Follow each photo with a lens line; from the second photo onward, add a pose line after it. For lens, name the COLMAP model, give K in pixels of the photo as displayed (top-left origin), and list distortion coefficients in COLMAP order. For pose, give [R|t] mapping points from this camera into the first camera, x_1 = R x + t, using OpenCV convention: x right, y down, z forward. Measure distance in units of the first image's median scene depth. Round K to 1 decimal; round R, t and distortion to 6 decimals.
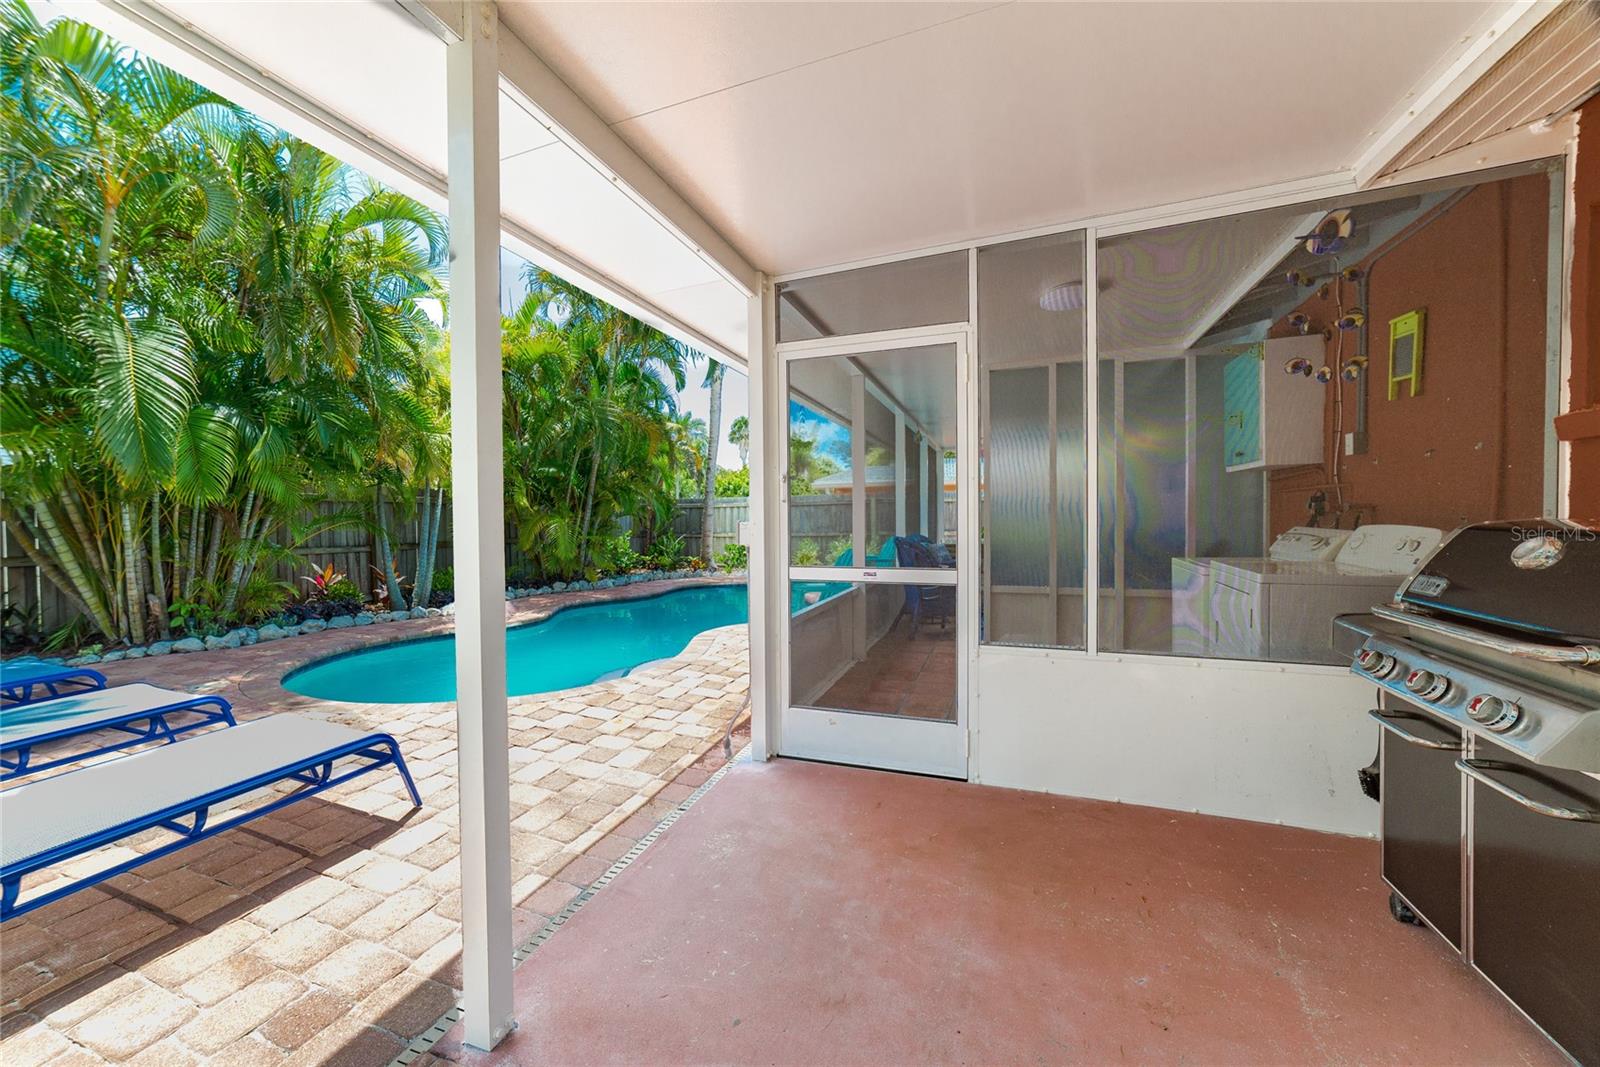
lens RADIAL K [[612.1, 0, 787.5], [0, 612.1, 531.5], [0, 0, 1]] dist [-0.024885, 0.009962]
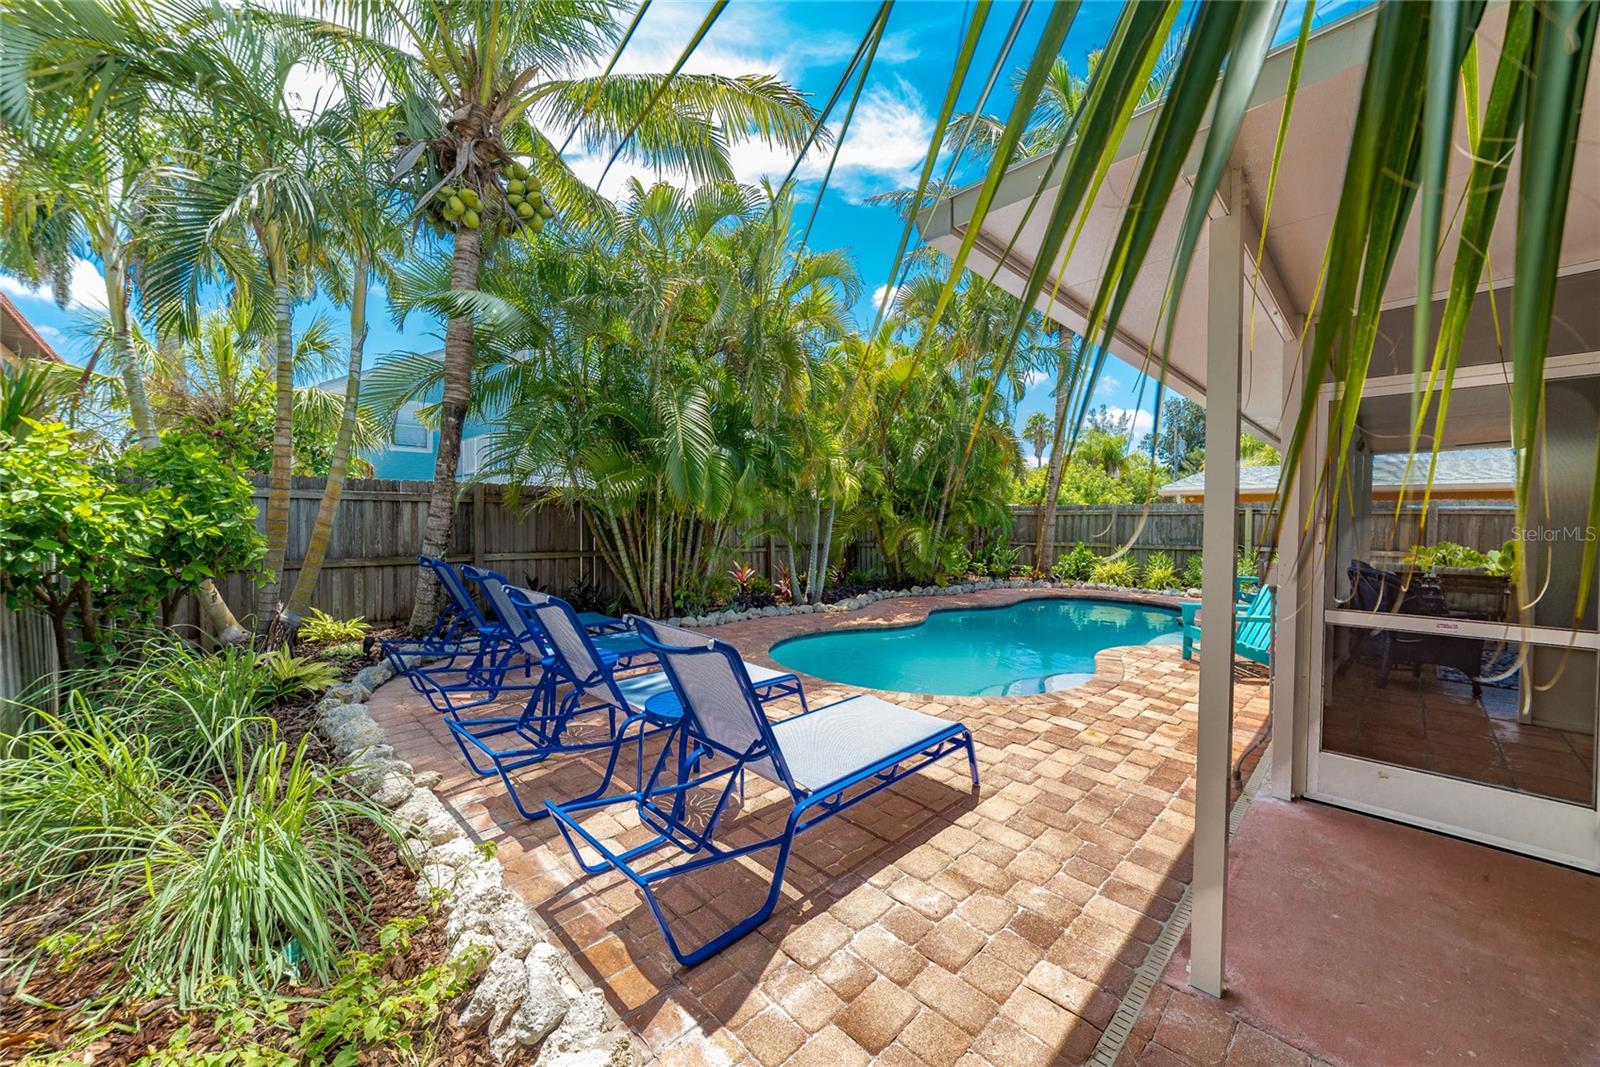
lens RADIAL K [[612.1, 0, 787.5], [0, 612.1, 531.5], [0, 0, 1]] dist [-0.024885, 0.009962]
pose [[0.903808, 0.026772, -0.427100, -0.208116], [-0.025635, 0.999636, 0.008413, -0.030789], [0.427170, 0.003345, 0.904165, -0.143992]]
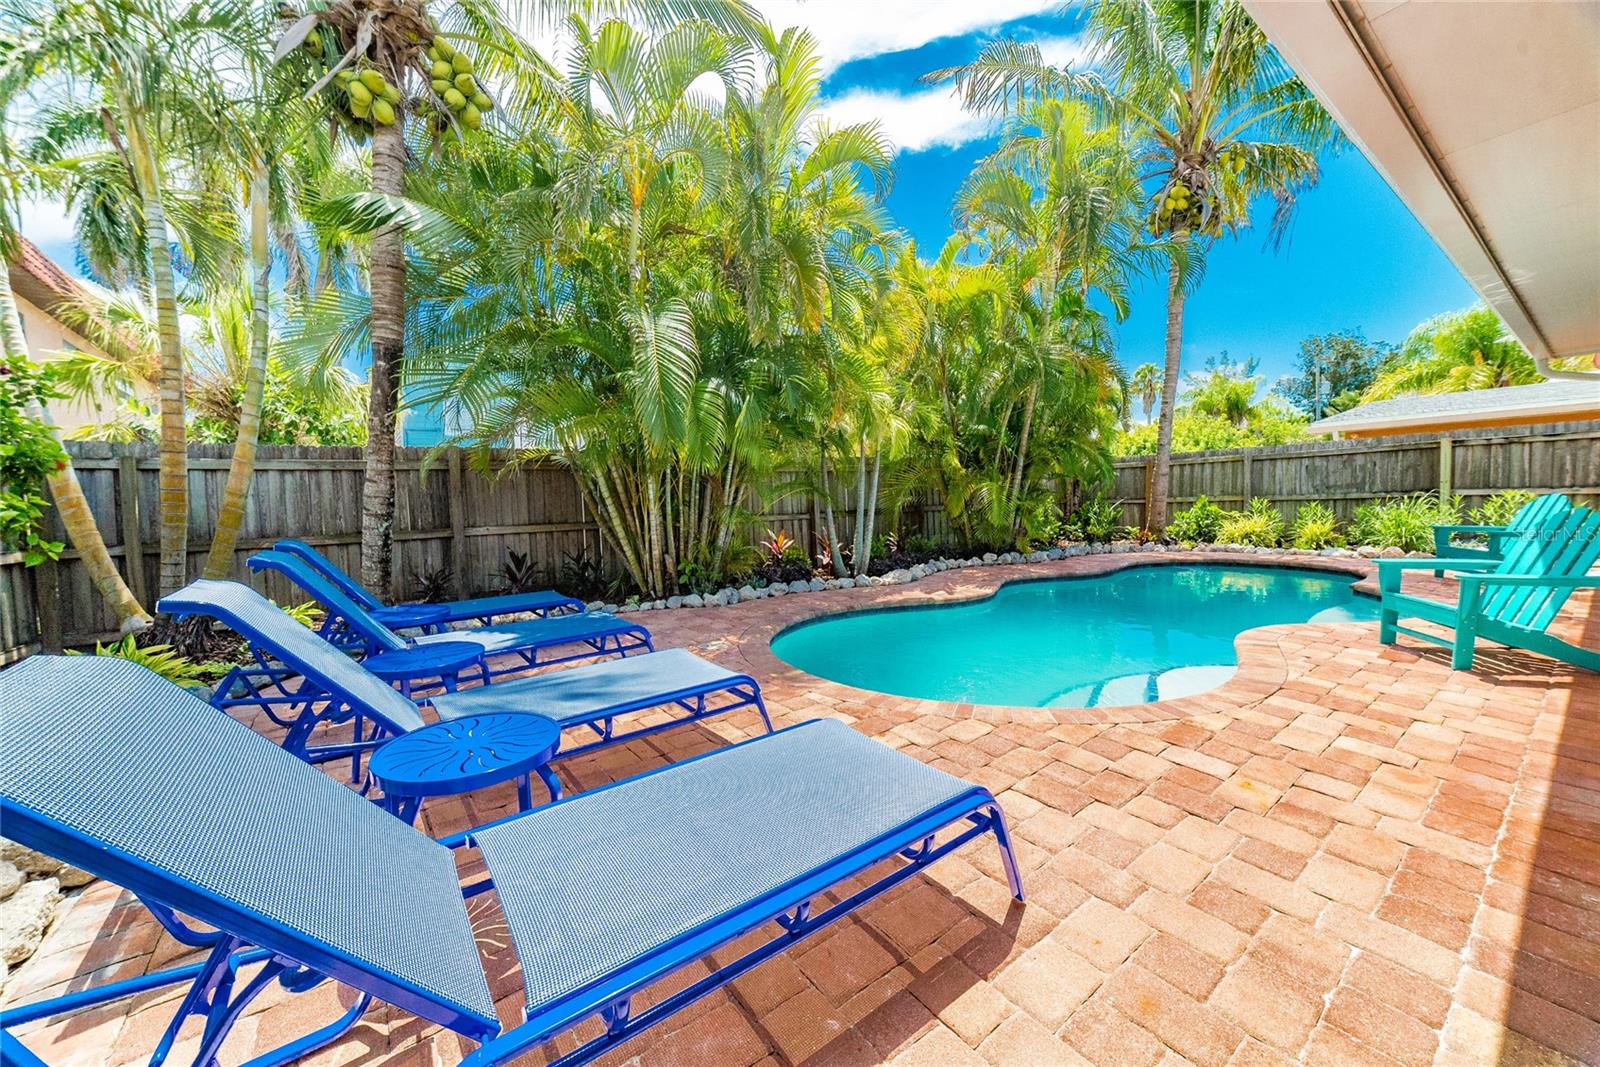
lens RADIAL K [[612.1, 0, 787.5], [0, 612.1, 531.5], [0, 0, 1]] dist [-0.024885, 0.009962]
pose [[0.831787, 0.011849, -0.554968, -0.216031], [0.014706, 0.998951, 0.043371, 0.013610], [0.554900, -0.044237, 0.830740, 0.160238]]
